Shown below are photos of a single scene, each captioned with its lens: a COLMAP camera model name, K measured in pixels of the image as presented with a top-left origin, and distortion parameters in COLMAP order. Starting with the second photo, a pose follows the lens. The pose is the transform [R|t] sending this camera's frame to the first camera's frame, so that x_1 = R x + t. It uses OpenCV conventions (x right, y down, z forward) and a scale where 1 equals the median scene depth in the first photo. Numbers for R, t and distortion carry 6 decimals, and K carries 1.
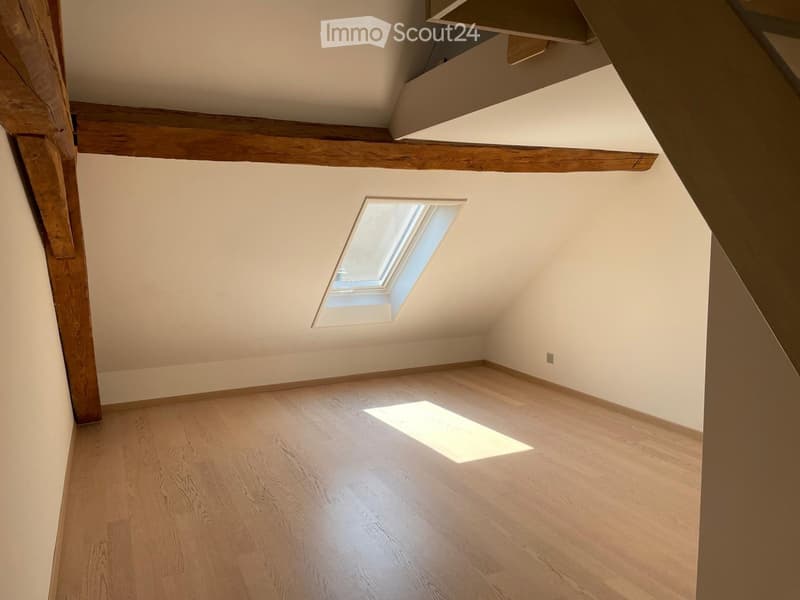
lens RADIAL K [[630.2, 0, 396.1], [0, 630.2, 302.3], [0, 0, 1]] dist [0.001638, 0.001216]
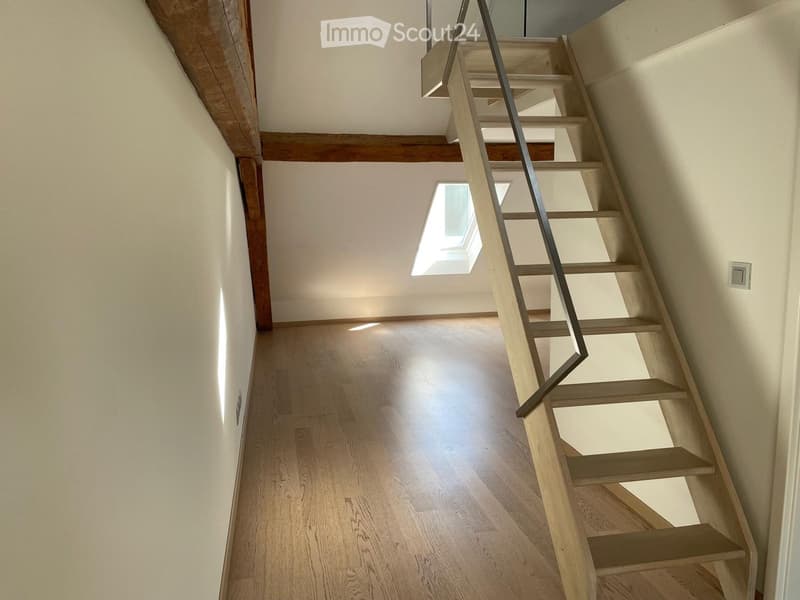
lens RADIAL K [[630.2, 0, 396.1], [0, 630.2, 302.3], [0, 0, 1]] dist [0.001638, 0.001216]
pose [[0.971112, 0.022162, -0.237592, 0.273968], [-0.014222, 0.999283, 0.035083, 0.089648], [0.238199, -0.030691, 0.970731, -0.607626]]
